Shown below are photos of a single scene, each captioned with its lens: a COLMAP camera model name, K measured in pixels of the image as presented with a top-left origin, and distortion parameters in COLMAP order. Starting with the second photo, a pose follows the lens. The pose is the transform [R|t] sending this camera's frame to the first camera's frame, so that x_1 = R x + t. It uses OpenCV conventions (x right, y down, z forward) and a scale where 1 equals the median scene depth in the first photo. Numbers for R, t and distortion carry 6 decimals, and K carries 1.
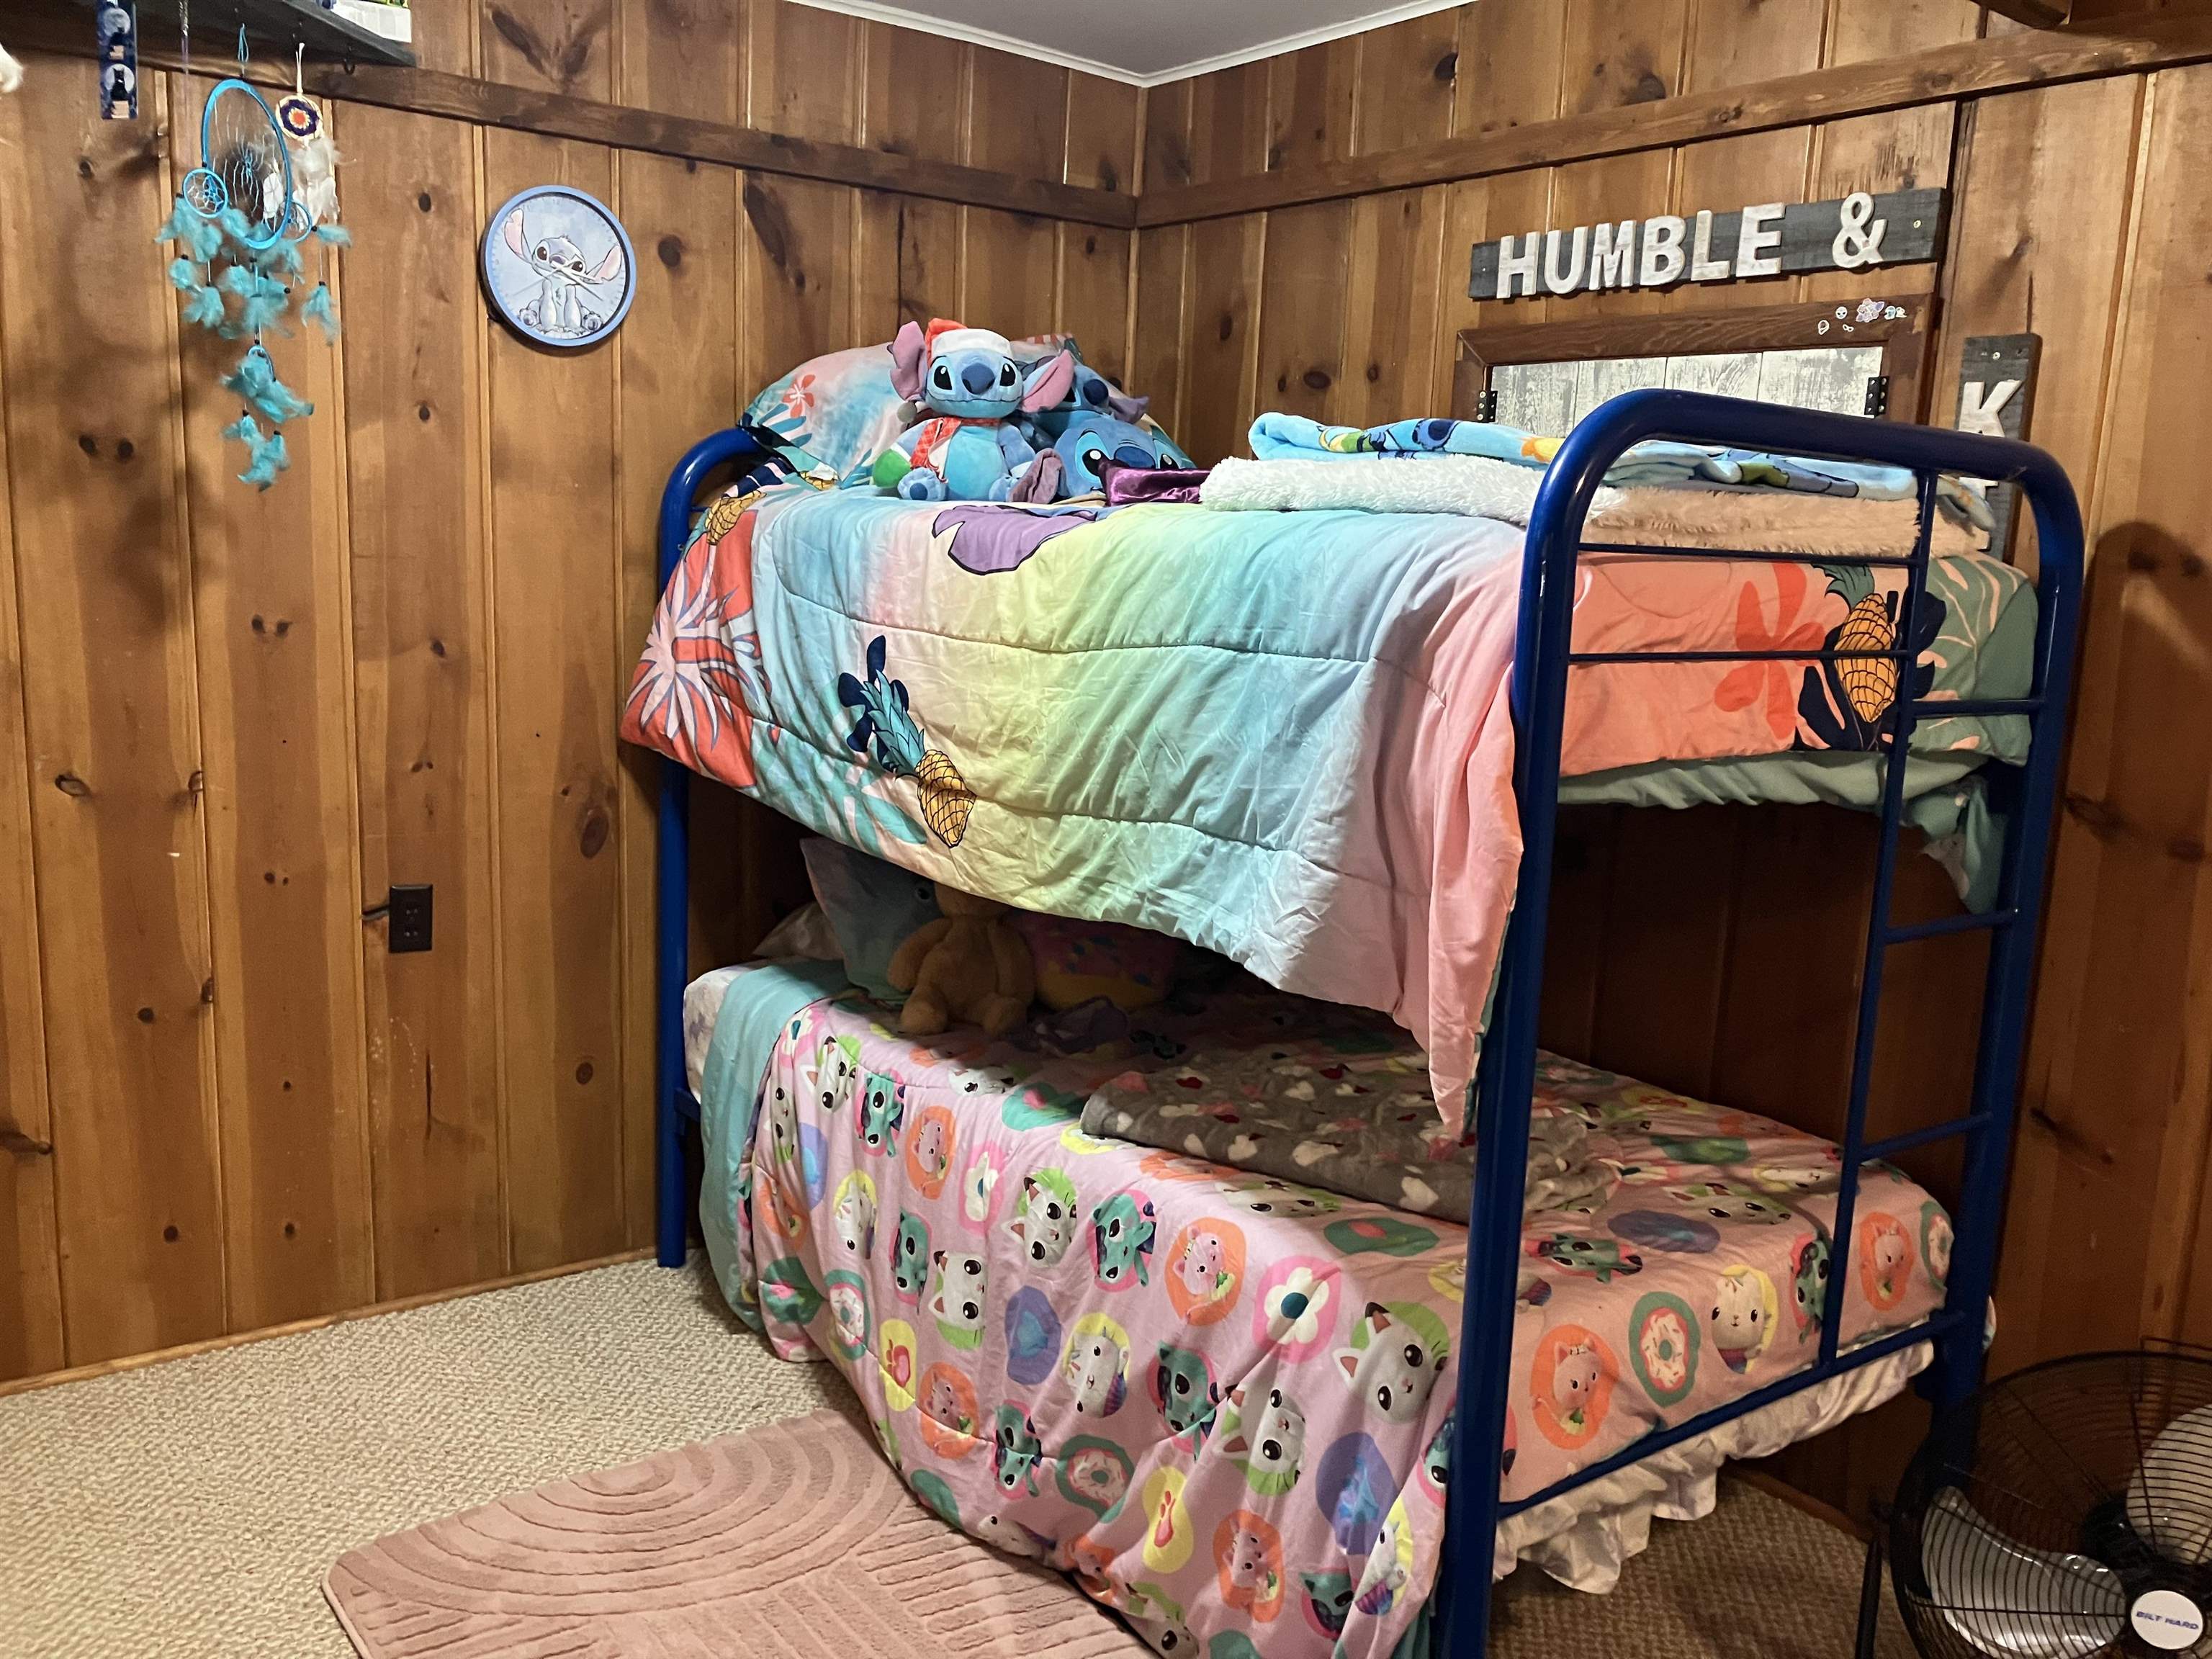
lens RADIAL K [[1801.7, 0, 1148.6], [0, 1801.7, 828.6], [0, 0, 1]] dist [0.043905, -0.056061]
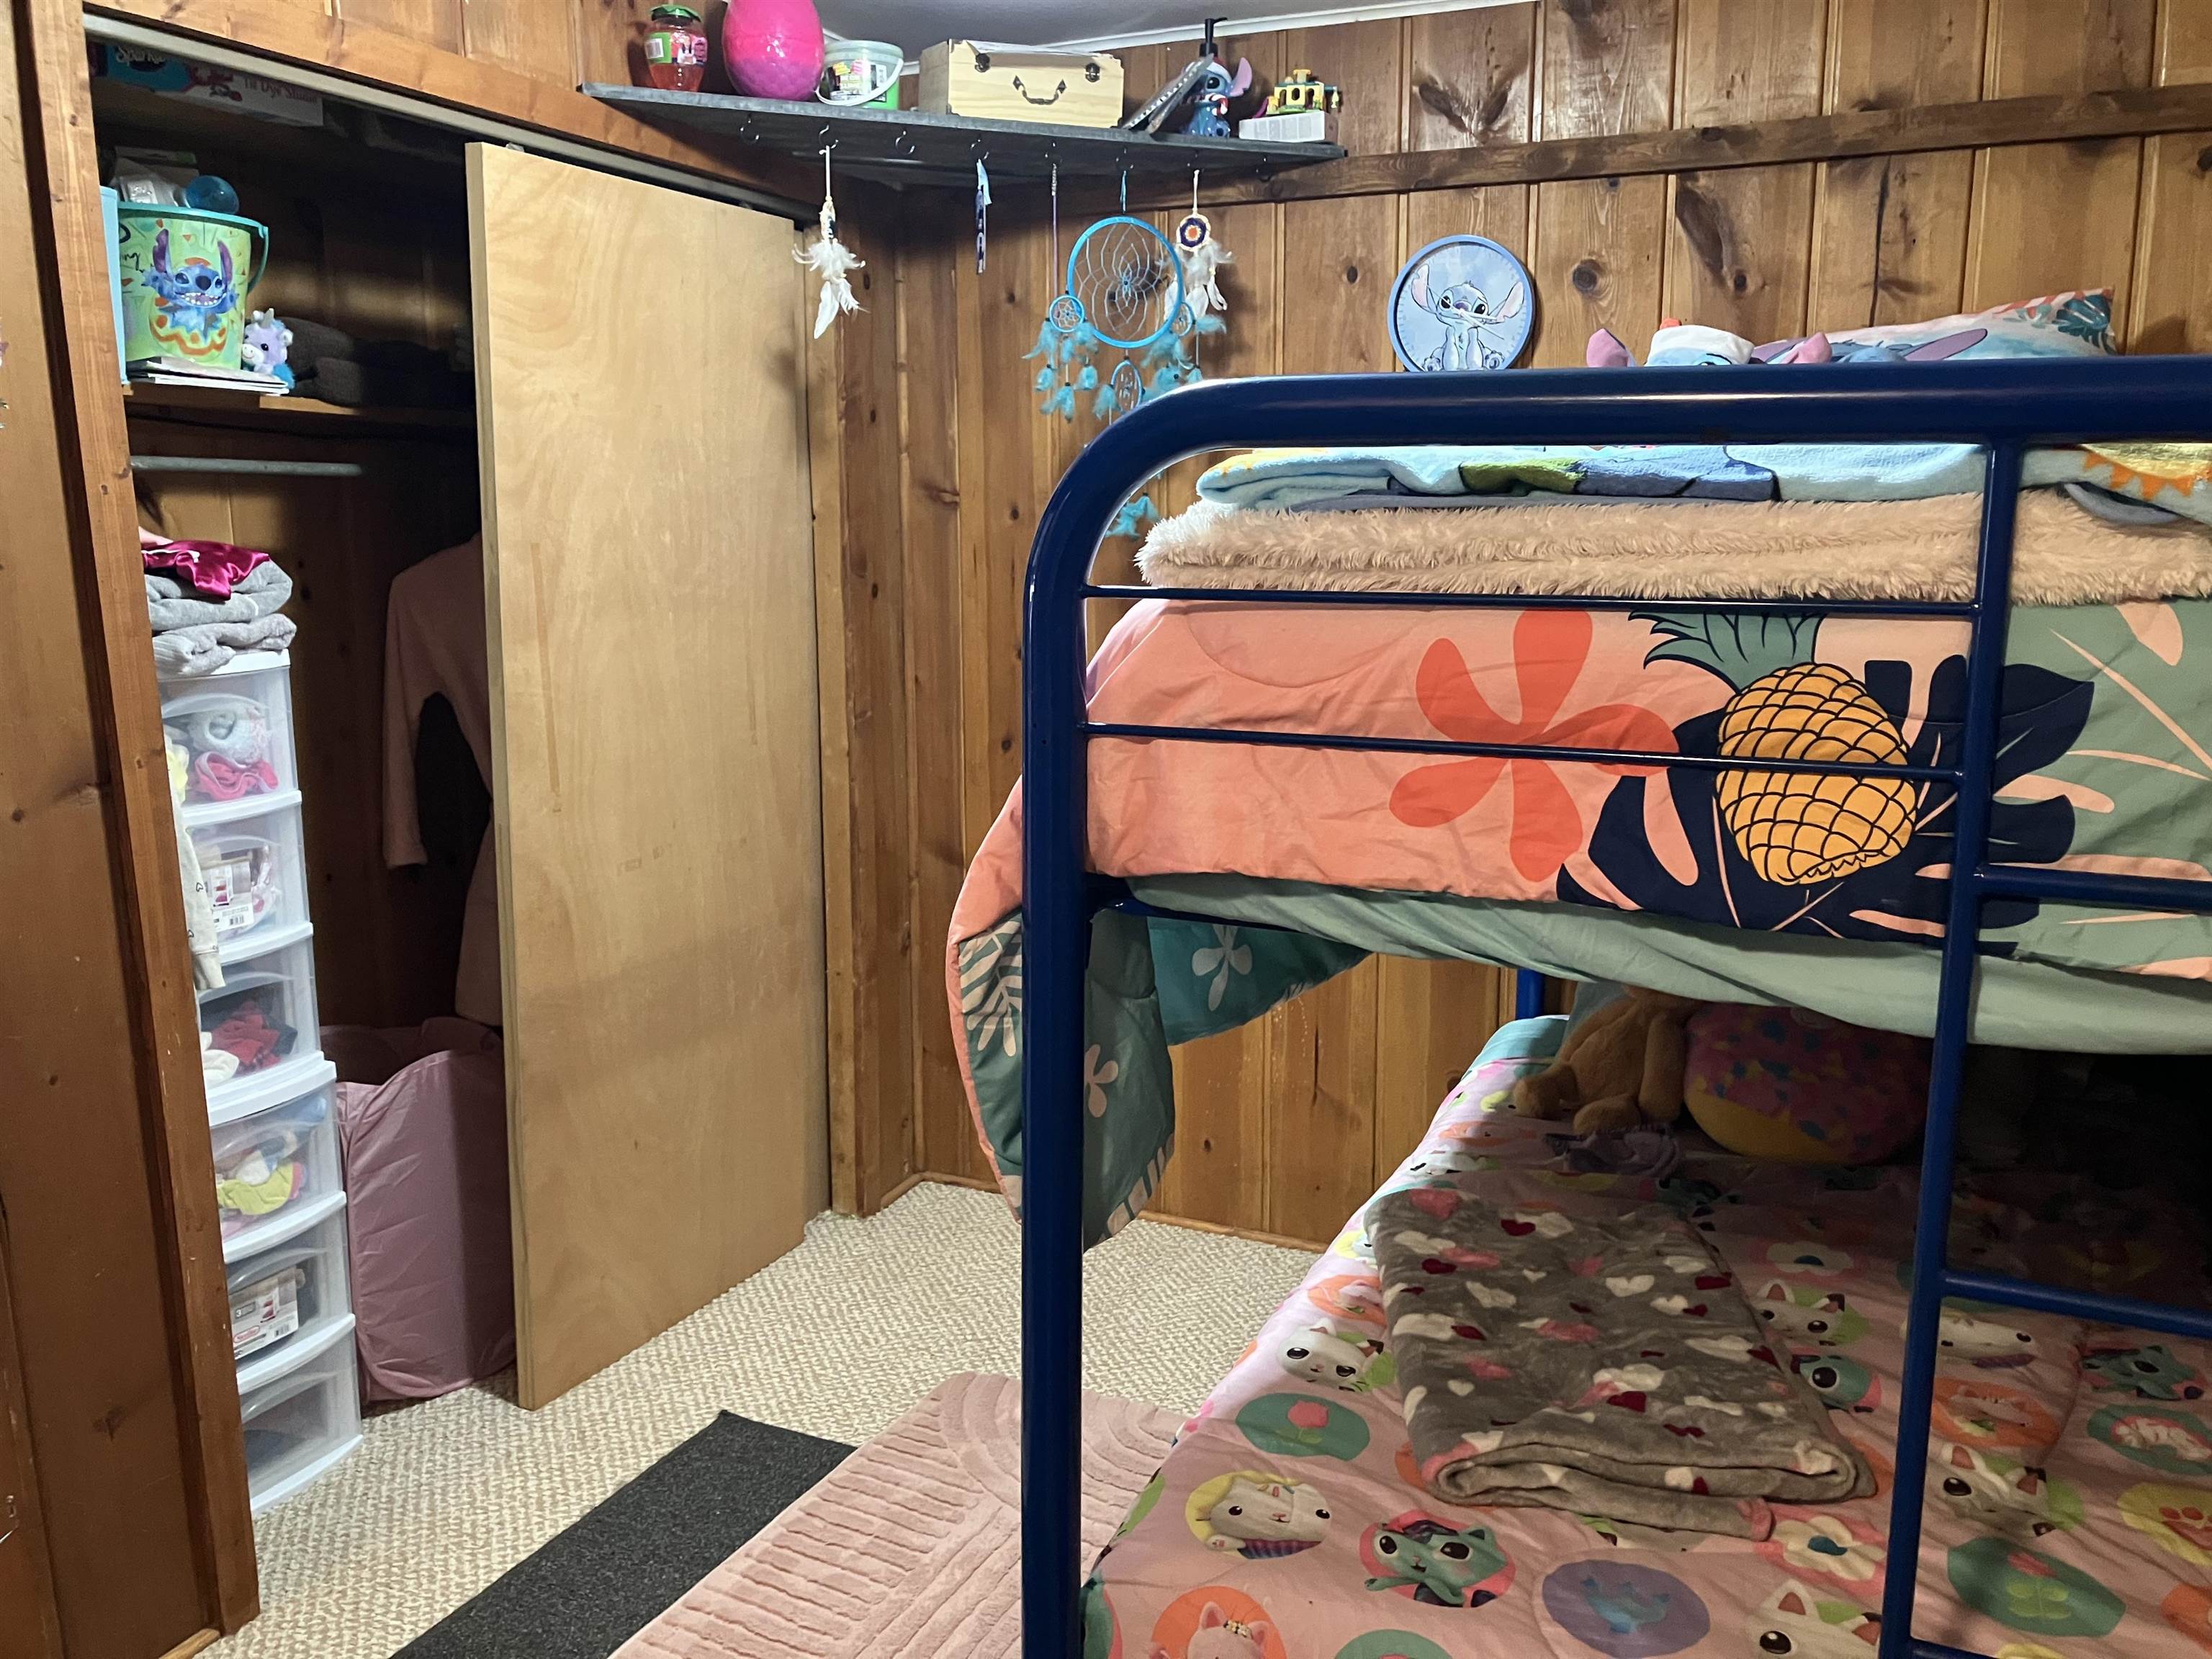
lens RADIAL K [[1801.7, 0, 1100.2], [0, 1801.7, 819.9], [0, 0, 1]] dist [0.043905, -0.056061]
pose [[0.471741, 0.110786, -0.874749, 0.660995], [-0.124333, 0.990521, 0.058397, -0.070559], [0.872927, 0.081212, 0.481044, 0.432311]]
